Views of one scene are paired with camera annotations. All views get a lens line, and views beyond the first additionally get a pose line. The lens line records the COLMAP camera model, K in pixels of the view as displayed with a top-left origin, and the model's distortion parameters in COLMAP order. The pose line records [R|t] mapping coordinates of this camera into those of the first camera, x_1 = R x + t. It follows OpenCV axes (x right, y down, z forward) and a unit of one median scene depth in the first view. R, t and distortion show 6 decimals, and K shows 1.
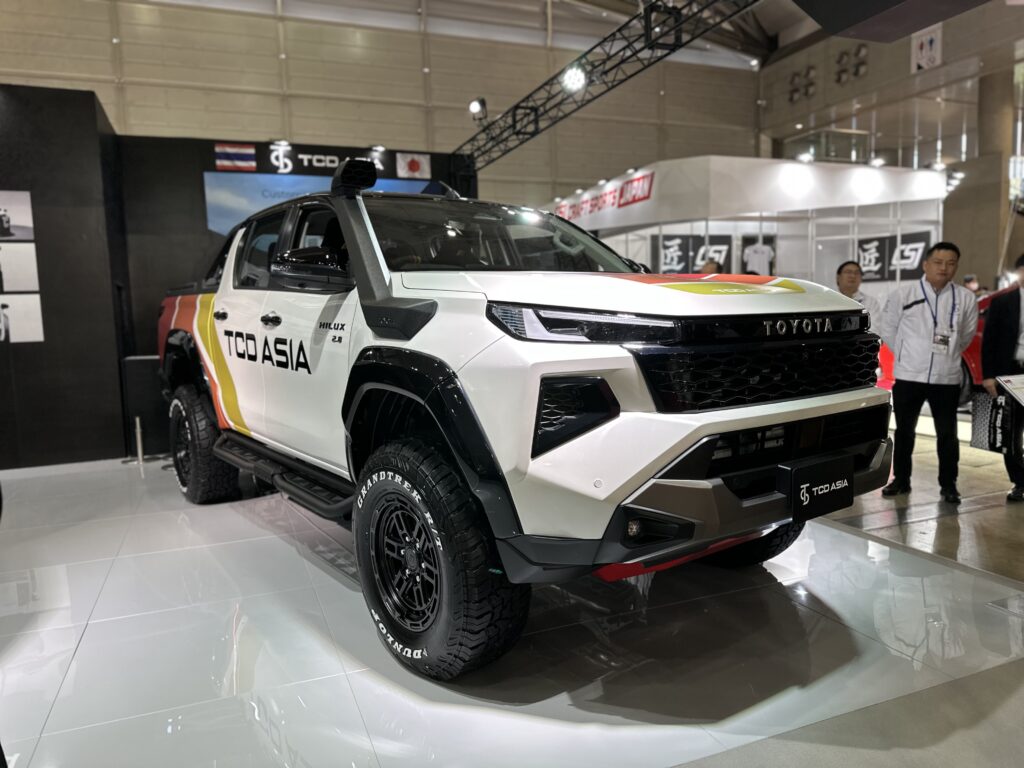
lens RADIAL K [[718.6, 0, 512.0], [0, 718.6, 384.0], [0, 0, 1]] dist [0.166172, -0.283698]
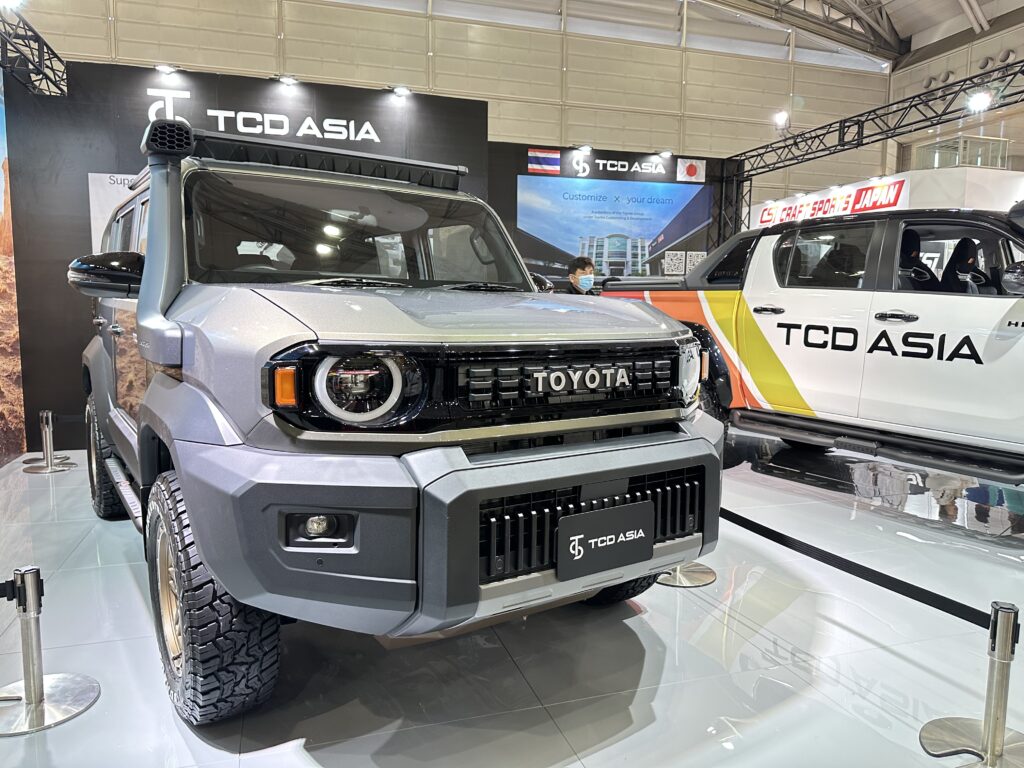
lens RADIAL K [[739.2, 0, 512.0], [0, 739.2, 384.0], [0, 0, 1]] dist [-0.007968, -0.006847]
pose [[0.996689, 0.041492, -0.069924, -0.306635], [-0.041020, 0.999125, 0.008160, 0.011042], [0.070201, -0.005265, 0.997519, -0.084188]]
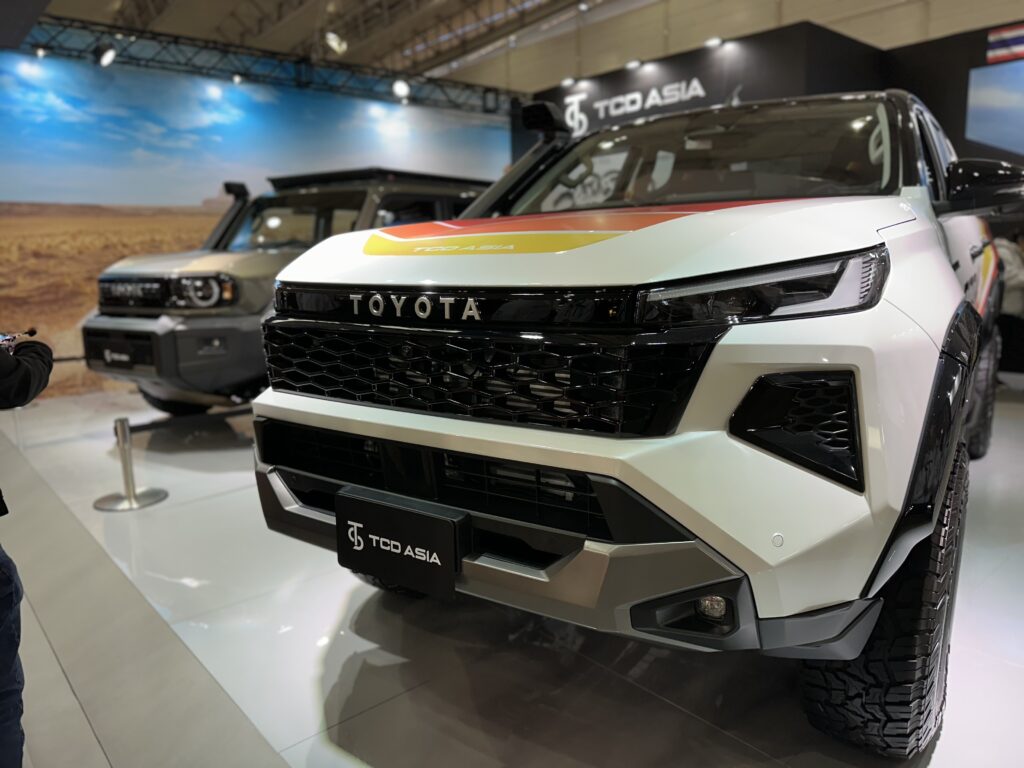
lens RADIAL K [[736.6, 0, 512.5], [0, 736.6, 372.4], [0, 0, 1]] dist [0.012503, -0.003078]
pose [[0.315948, 0.167914, -0.933800, 0.250589], [-0.074787, 0.985560, 0.151918, -0.030294], [0.945825, 0.021838, 0.323943, 0.204601]]
